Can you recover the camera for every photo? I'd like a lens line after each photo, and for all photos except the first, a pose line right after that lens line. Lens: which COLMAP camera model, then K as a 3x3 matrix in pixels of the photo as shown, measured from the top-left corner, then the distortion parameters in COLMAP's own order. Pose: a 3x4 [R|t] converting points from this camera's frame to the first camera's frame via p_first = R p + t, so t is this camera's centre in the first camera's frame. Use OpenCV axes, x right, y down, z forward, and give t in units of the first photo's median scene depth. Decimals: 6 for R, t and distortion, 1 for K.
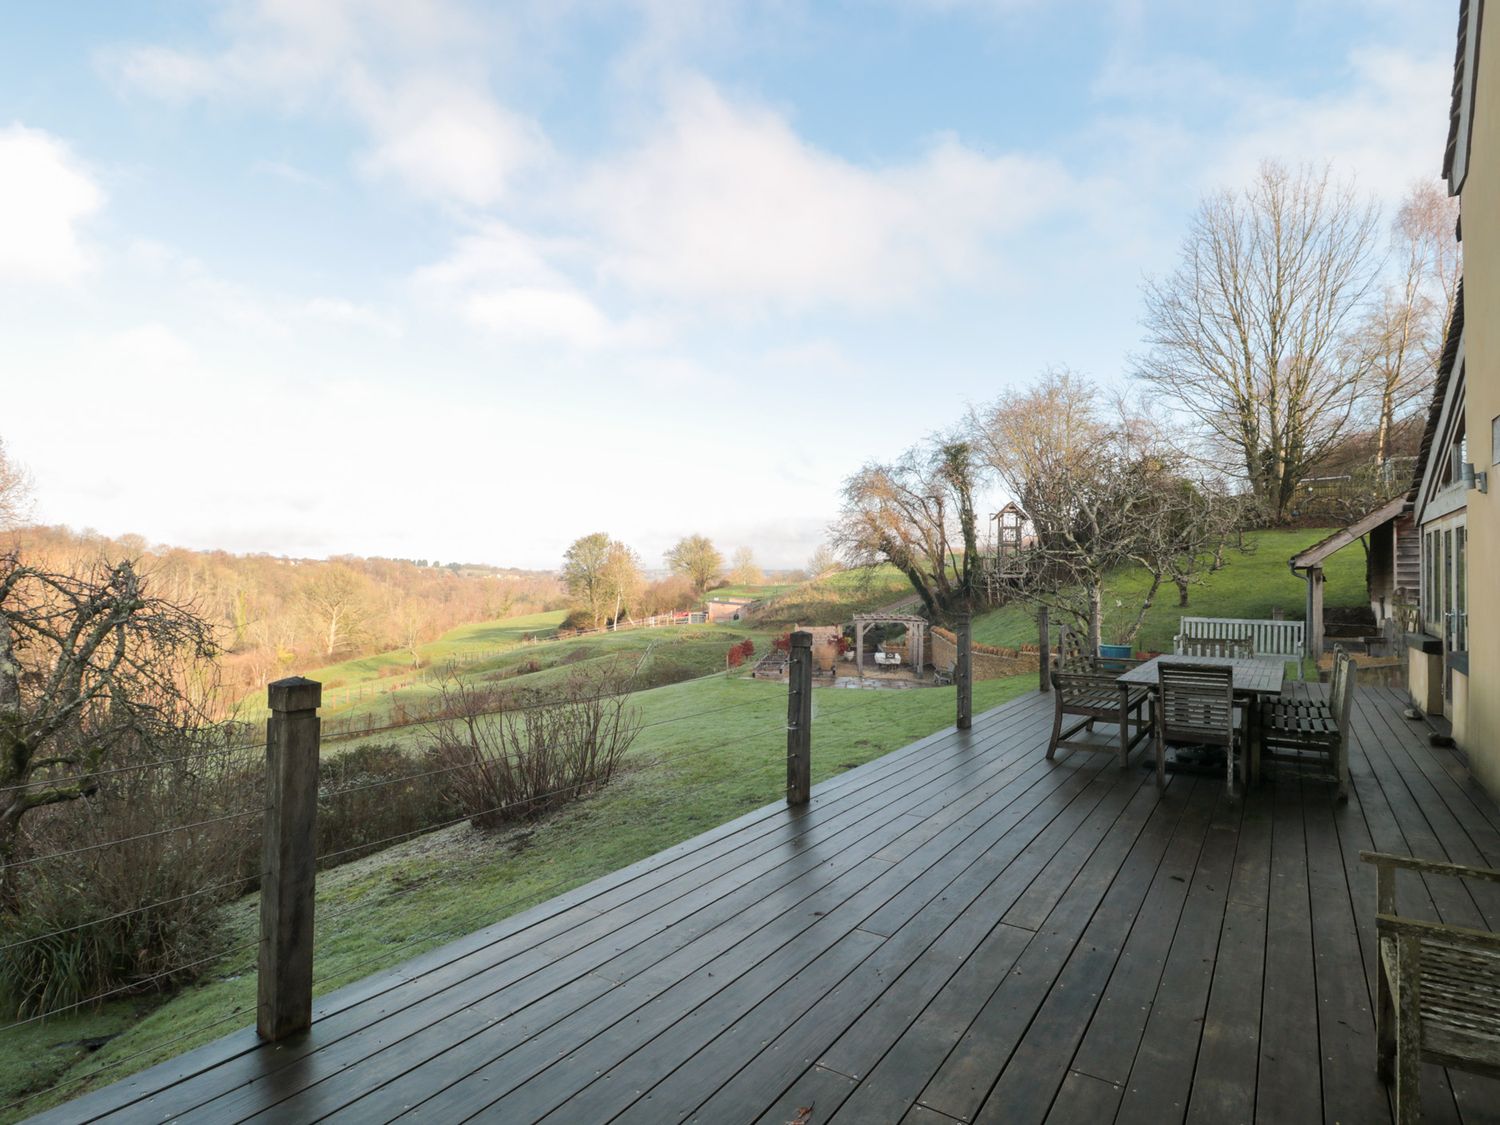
lens RADIAL K [[799.8, 0, 750.0], [0, 799.8, 562.5], [0, 0, 1]] dist [0.010392, -0.018521]
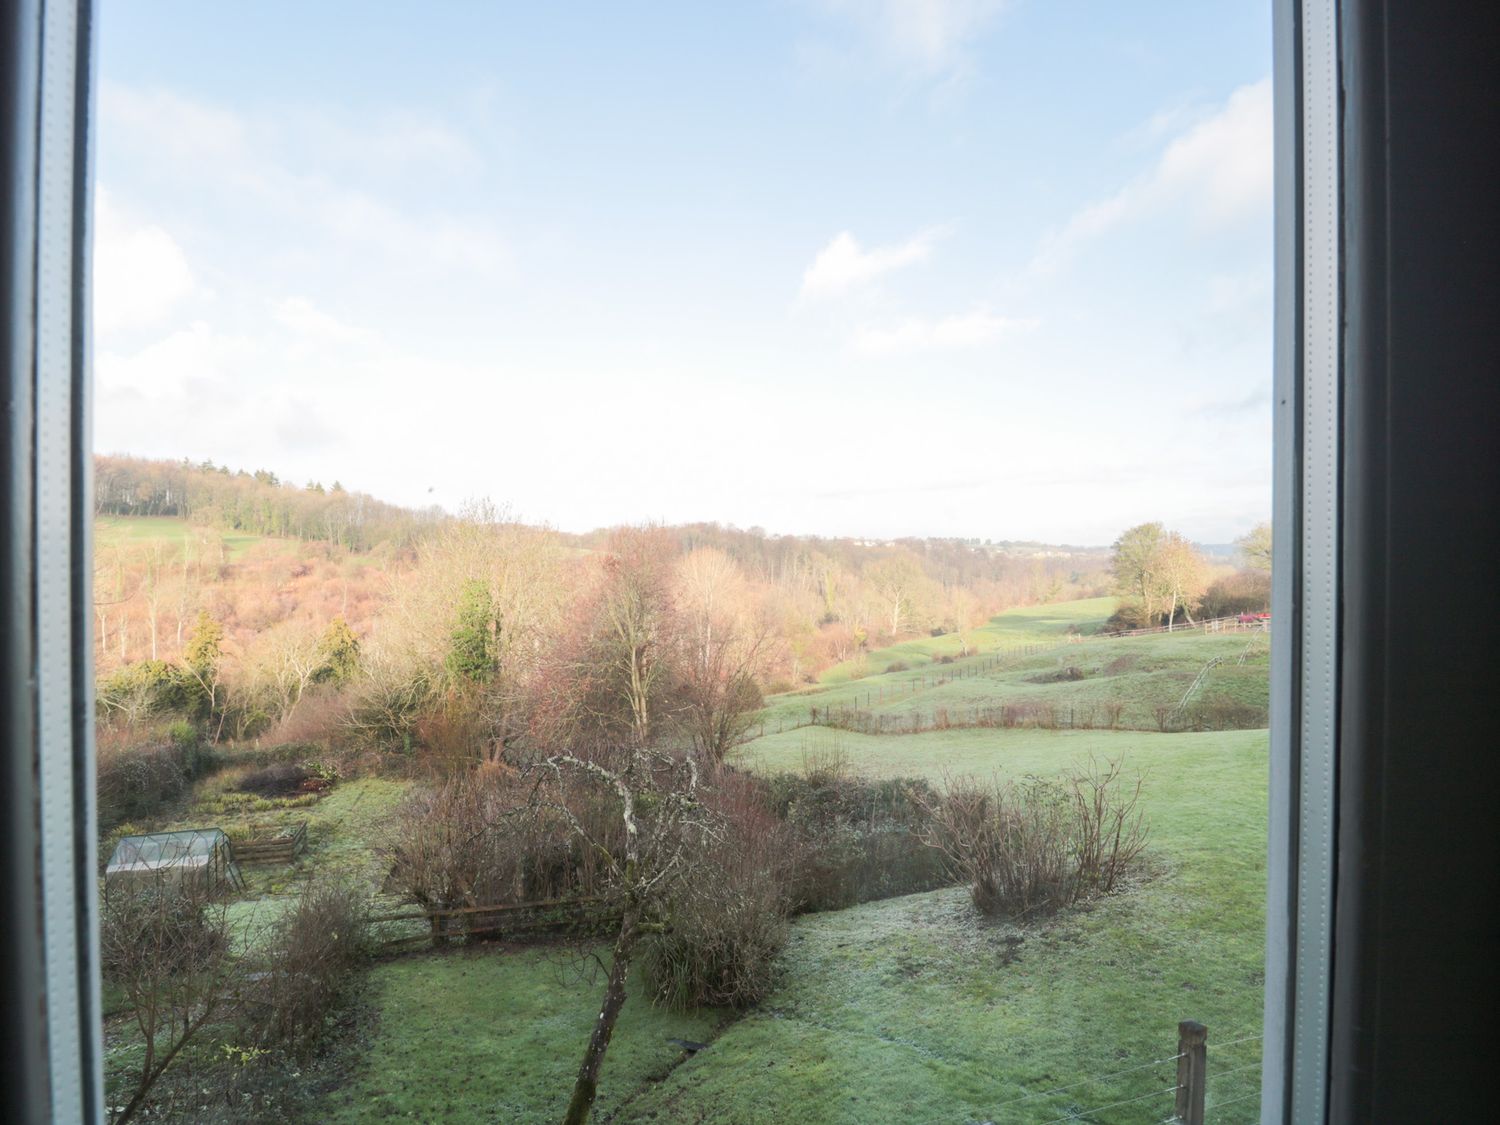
lens RADIAL K [[783.4, 0, 750.0], [0, 783.4, 562.5], [0, 0, 1]] dist [0.009351, -0.018507]
pose [[0.784664, -0.001362, -0.619920, 0.087232], [0.019385, 0.999562, 0.022340, -0.188308], [0.619619, -0.029547, 0.784347, -0.015614]]
